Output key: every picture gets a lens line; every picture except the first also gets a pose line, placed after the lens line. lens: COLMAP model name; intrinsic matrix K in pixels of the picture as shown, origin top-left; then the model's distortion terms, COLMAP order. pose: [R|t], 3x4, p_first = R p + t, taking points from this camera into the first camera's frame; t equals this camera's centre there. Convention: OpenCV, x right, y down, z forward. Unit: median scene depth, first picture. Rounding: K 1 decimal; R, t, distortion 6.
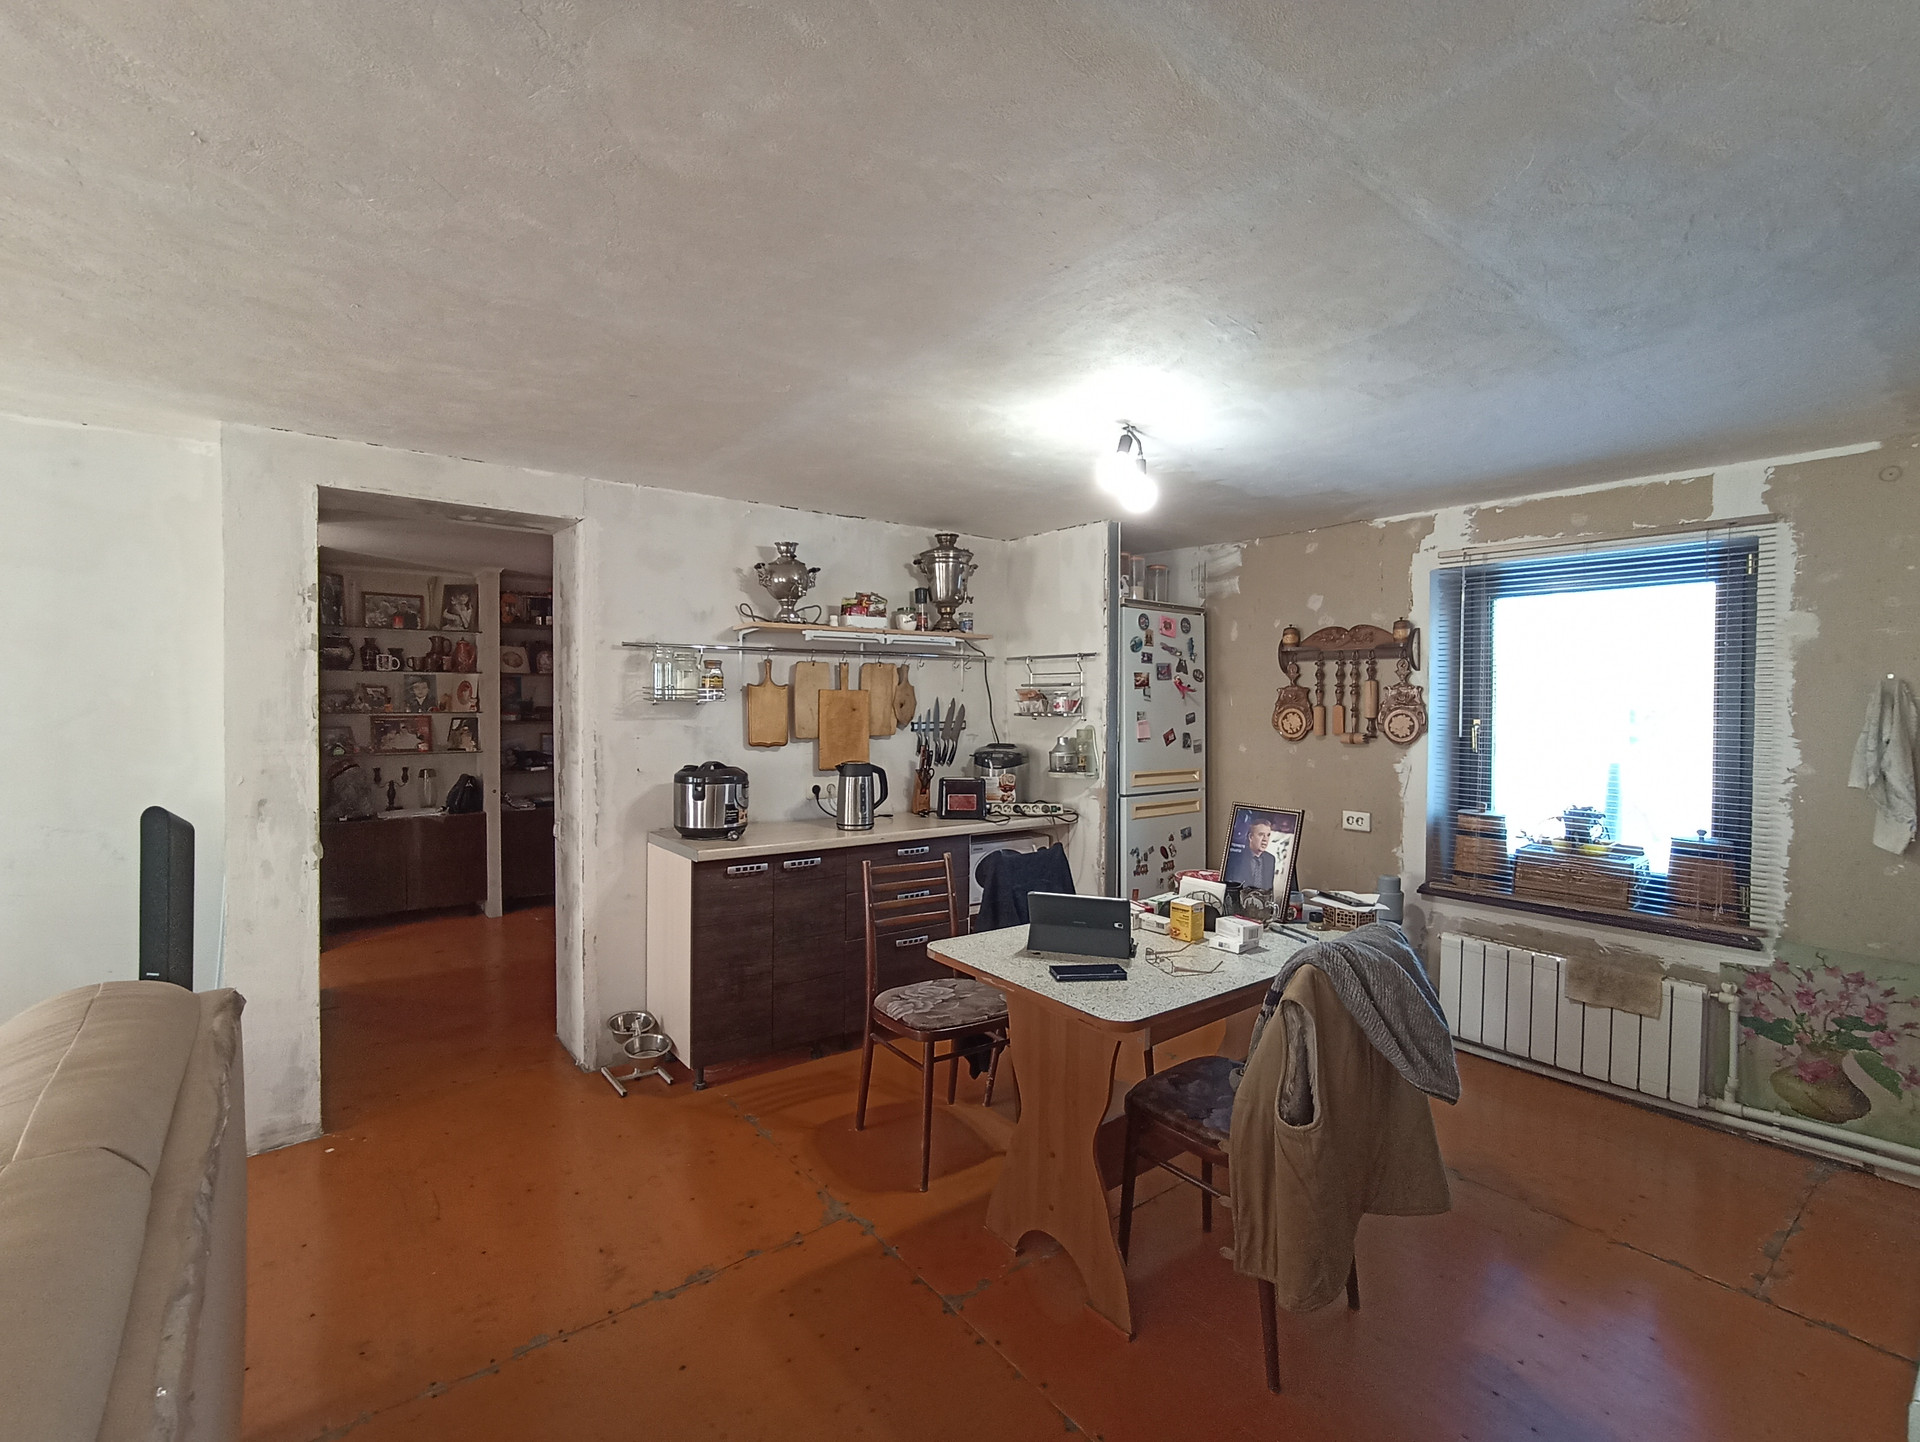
lens RADIAL K [[870.4, 0, 958.7], [0, 870.4, 712.7], [0, 0, 1]] dist [-0.040611, 0.027089]
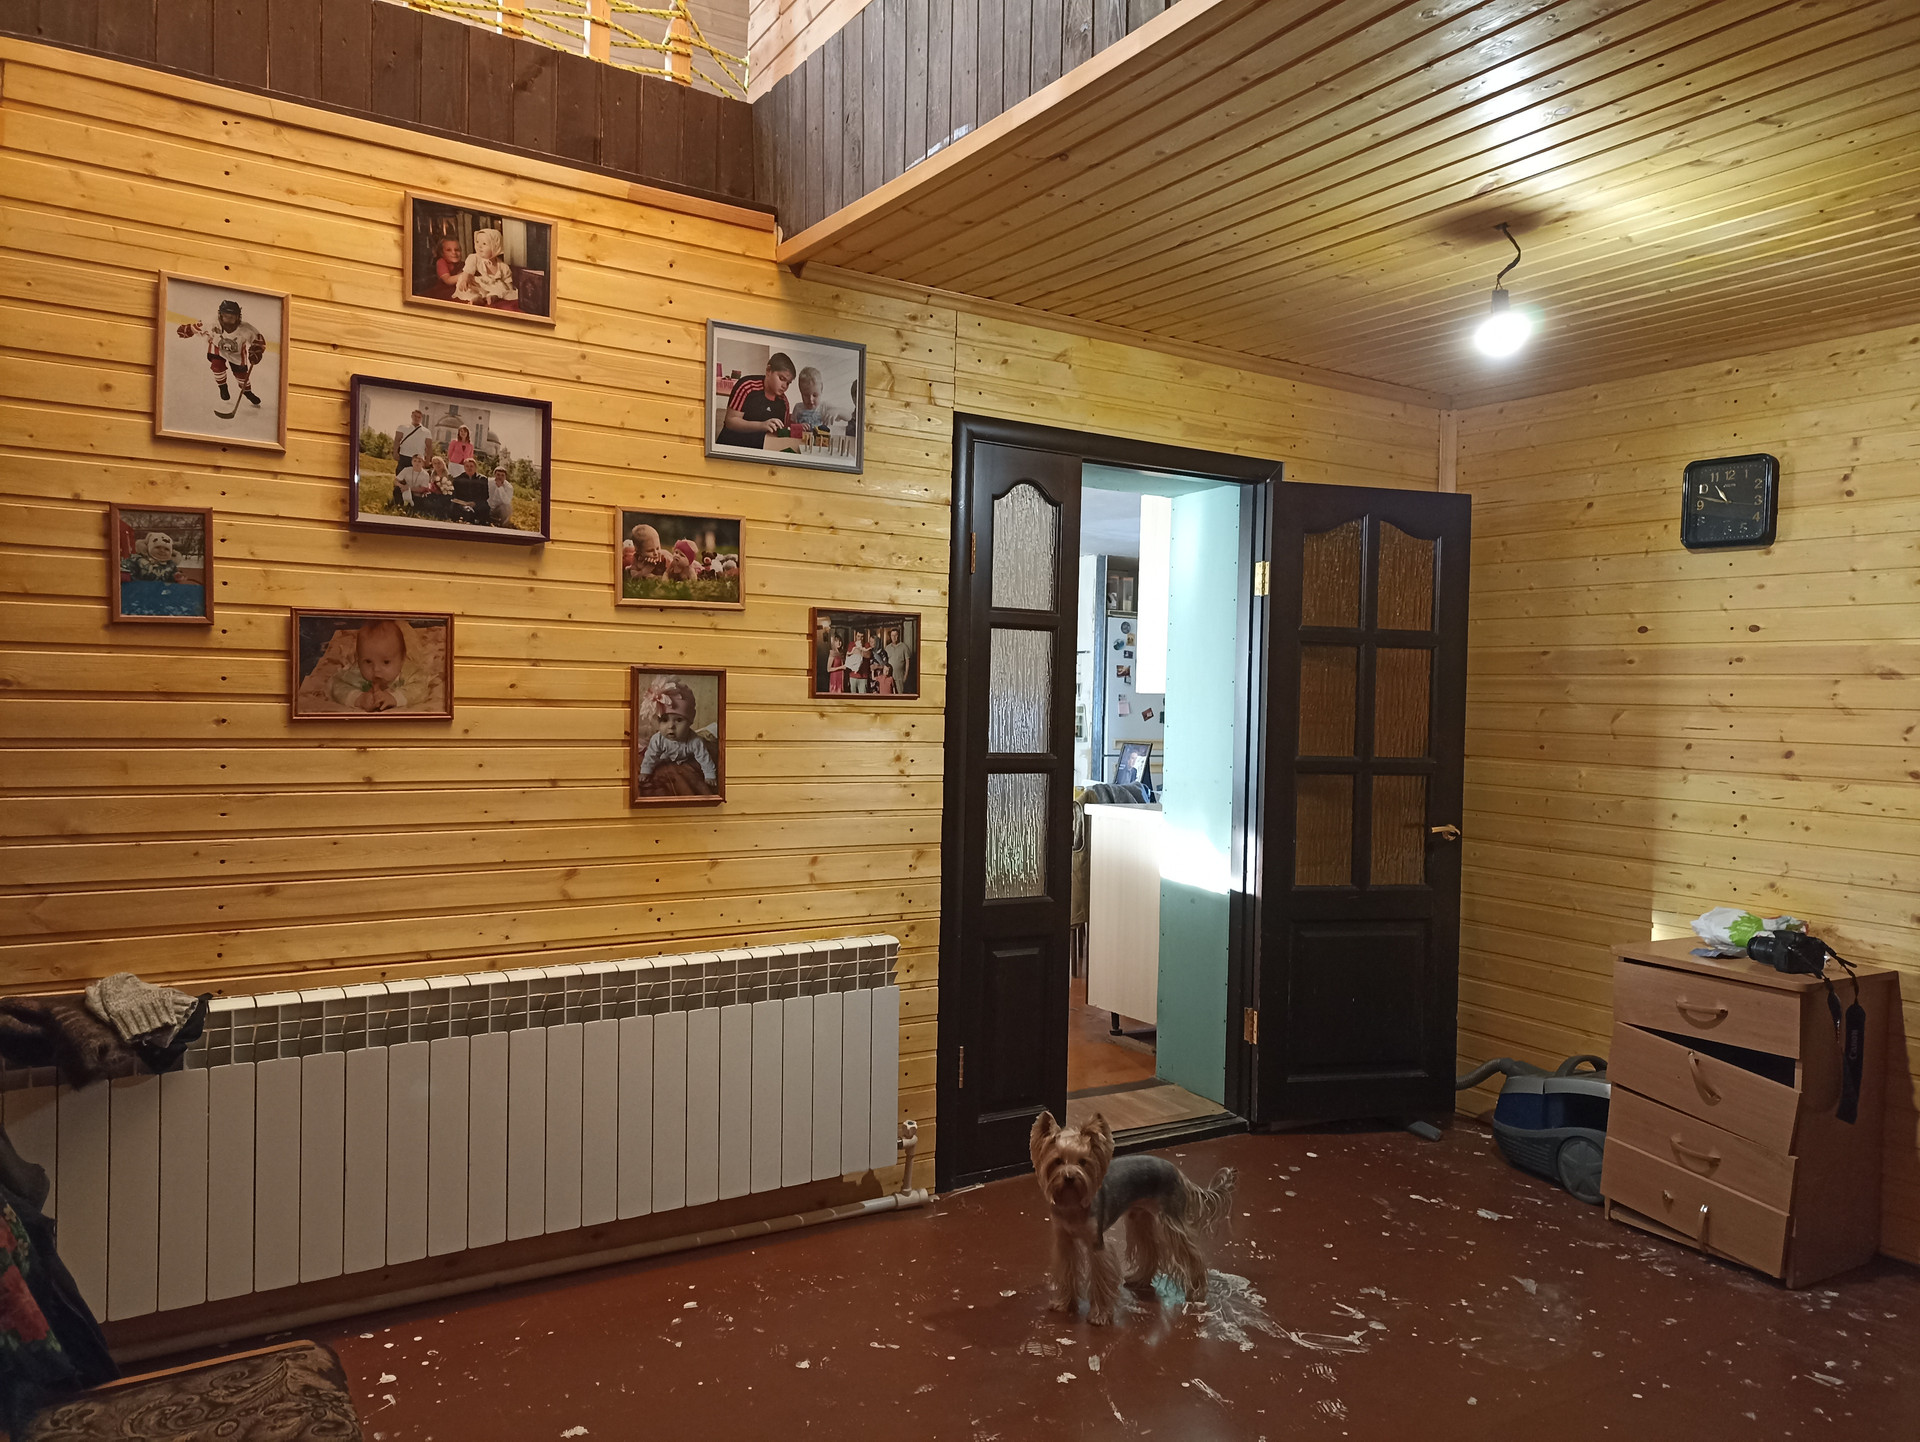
lens RADIAL K [[1413.7, 0, 965.7], [0, 1413.7, 730.7], [0, 0, 1]] dist [0.033719, -0.021865]
pose [[0.994372, 0.019771, -0.104087, 0.201966], [-0.019268, 0.999797, 0.005838, 0.048424], [0.104181, -0.003799, 0.994551, -1.242639]]
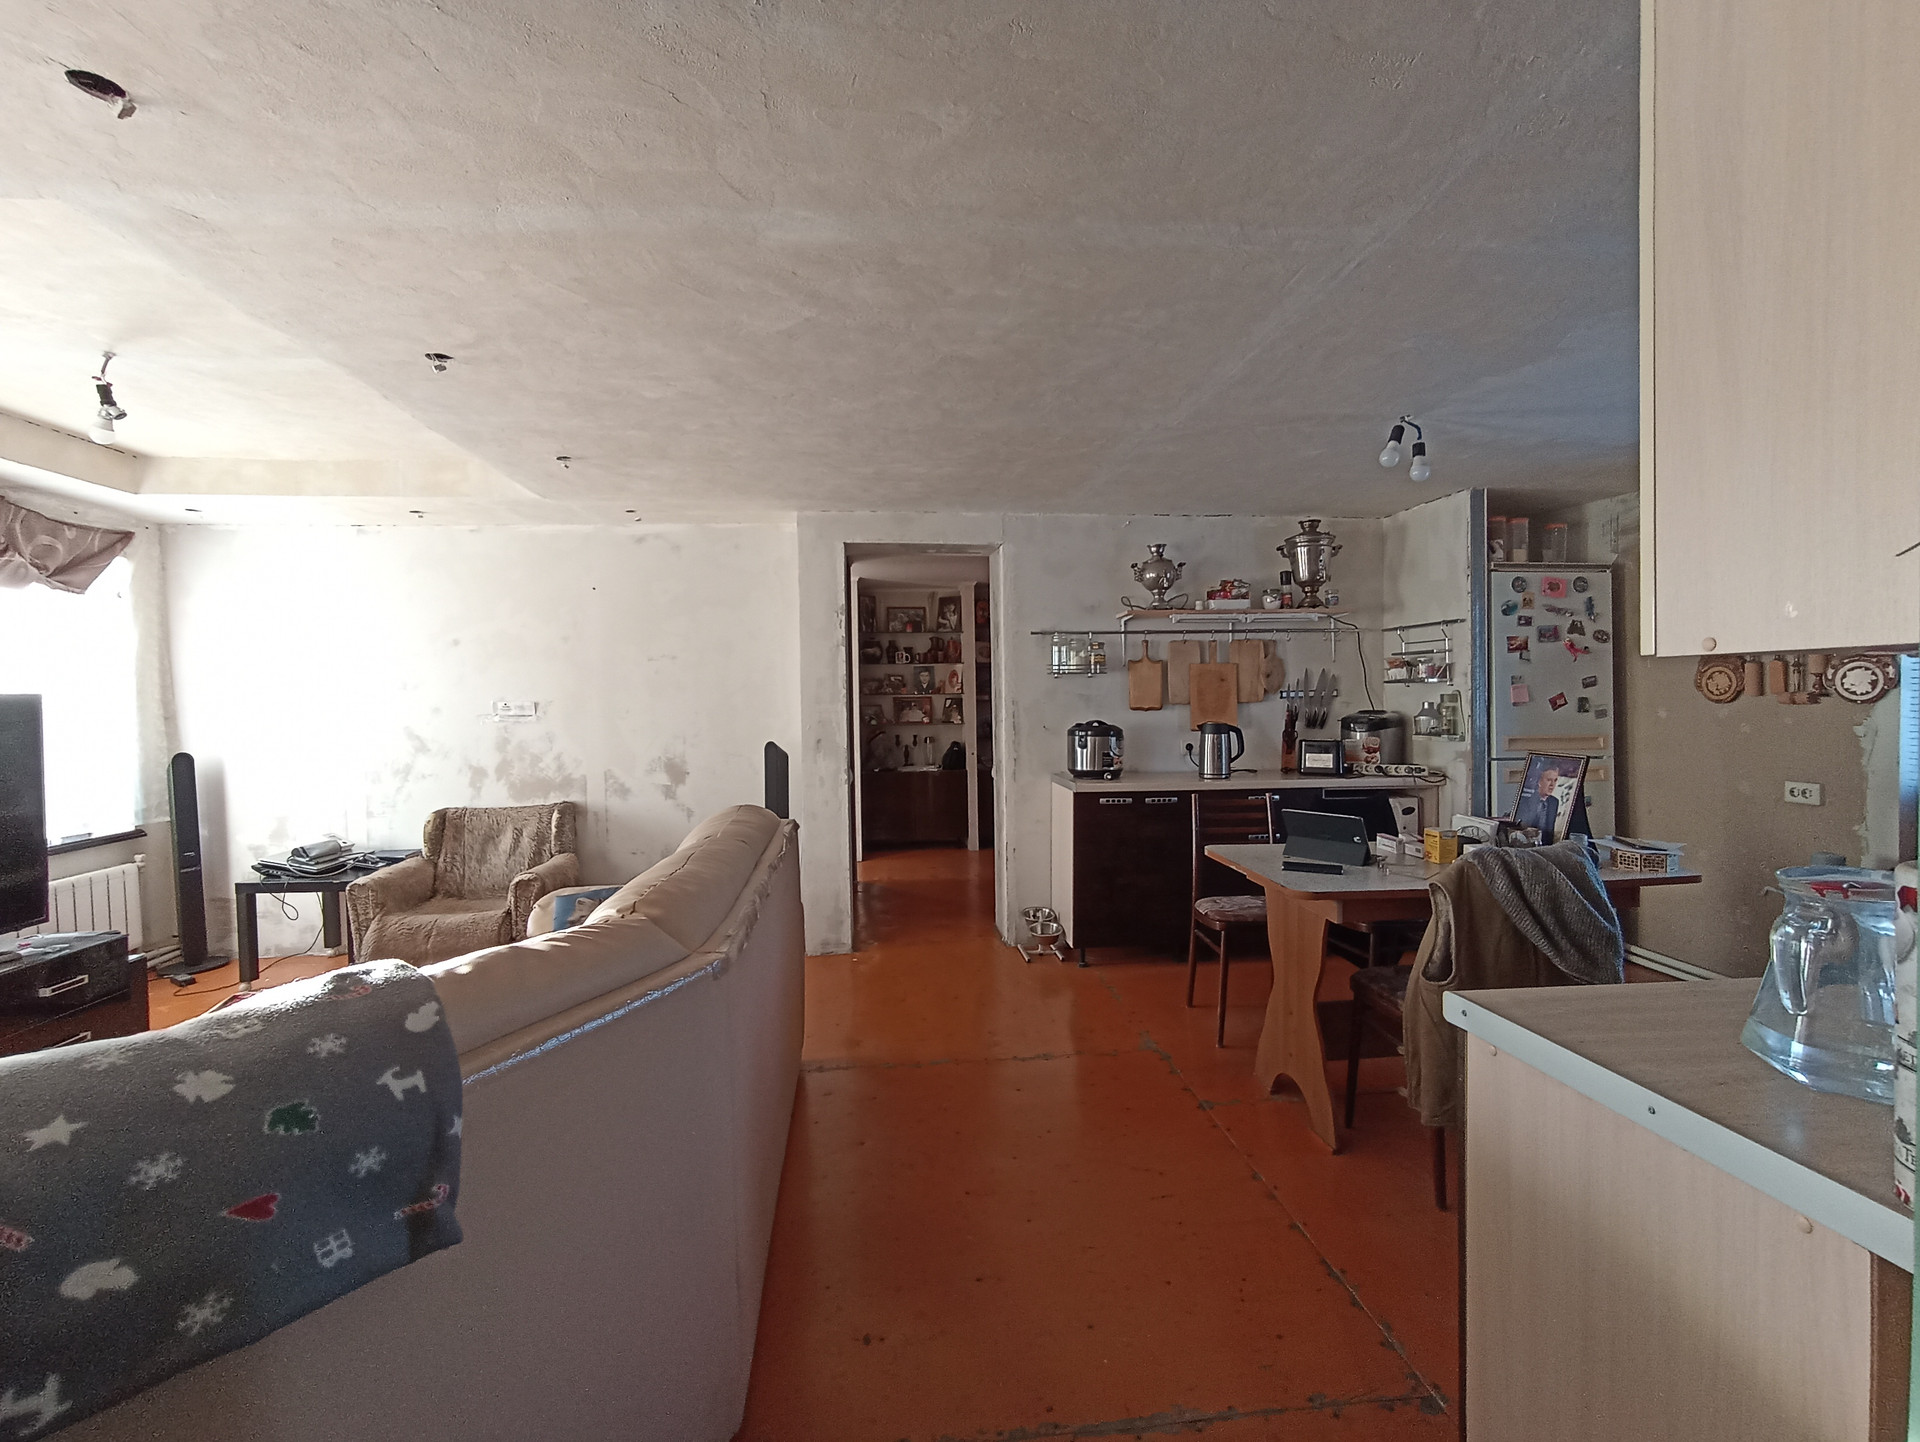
lens RADIAL K [[870.4, 0, 958.7], [0, 870.4, 712.7], [0, 0, 1]] dist [-0.040611, 0.027089]
pose [[0.849318, -0.005925, -0.527848, 0.190123], [0.010700, 0.999925, 0.005993, 0.029335], [0.527773, -0.010738, 0.849318, -0.175337]]
